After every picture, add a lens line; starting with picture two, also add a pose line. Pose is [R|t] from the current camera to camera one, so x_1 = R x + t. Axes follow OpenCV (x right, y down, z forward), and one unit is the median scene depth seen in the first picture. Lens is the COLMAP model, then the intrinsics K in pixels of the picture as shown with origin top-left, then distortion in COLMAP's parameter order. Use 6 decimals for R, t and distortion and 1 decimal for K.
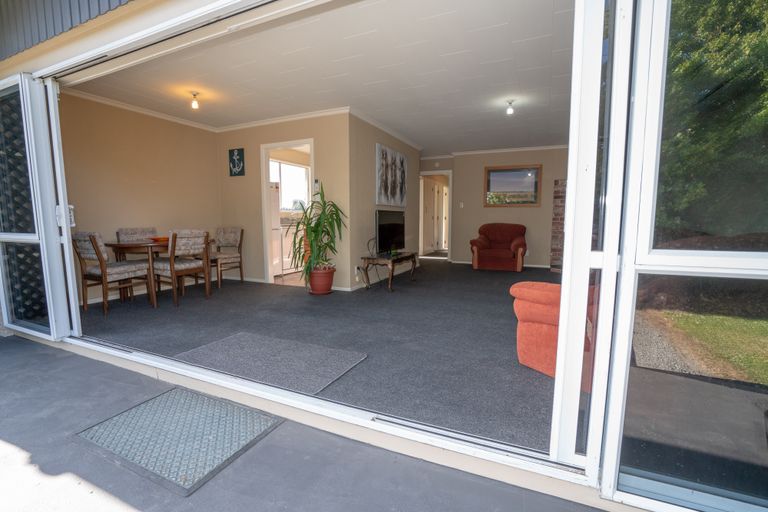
lens RADIAL K [[345.4, 0, 390.3], [0, 345.4, 259.9], [0, 0, 1]] dist [-0.029220, 0.000857]
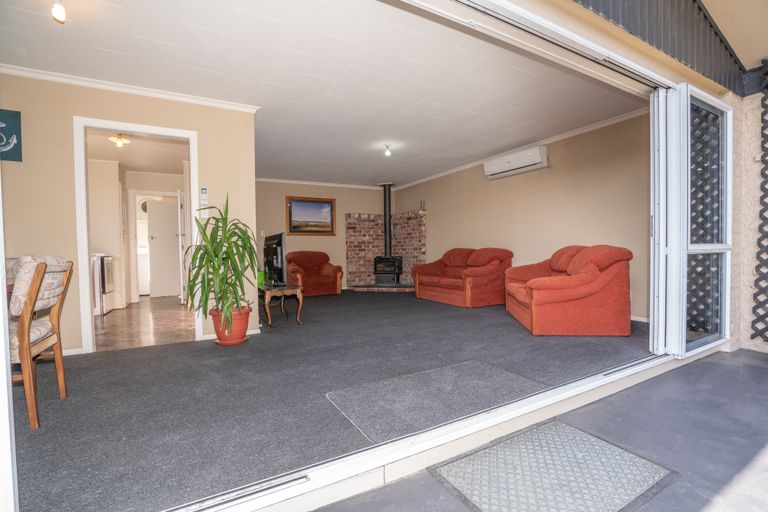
lens RADIAL K [[345.4, 0, 390.3], [0, 345.4, 259.9], [0, 0, 1]] dist [-0.029220, 0.000857]
pose [[0.598293, -0.030197, 0.800708, -0.487938], [0.108340, 0.993162, -0.043498, -0.008861], [-0.793919, 0.112773, 0.597473, 0.245032]]
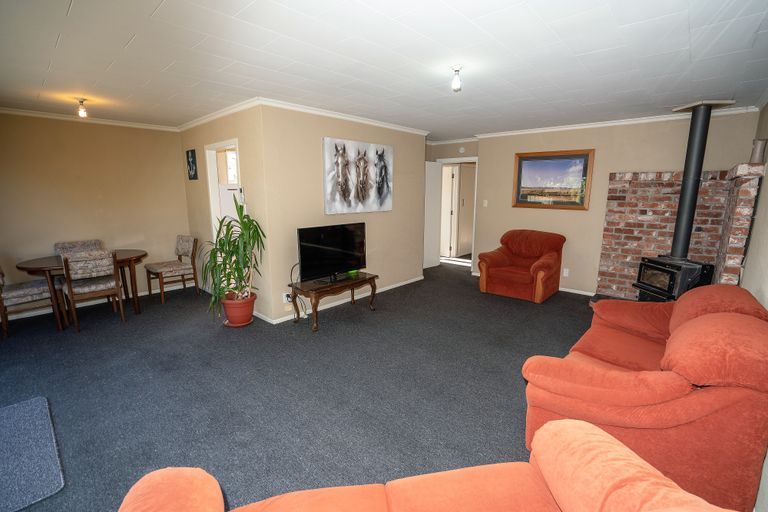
lens RADIAL K [[345.4, 0, 390.3], [0, 345.4, 259.9], [0, 0, 1]] dist [-0.029220, 0.000857]
pose [[0.954104, 0.060460, -0.293309, 0.344650], [-0.037677, 0.995860, 0.082721, -0.127167], [0.297096, -0.067873, 0.952432, 0.271634]]
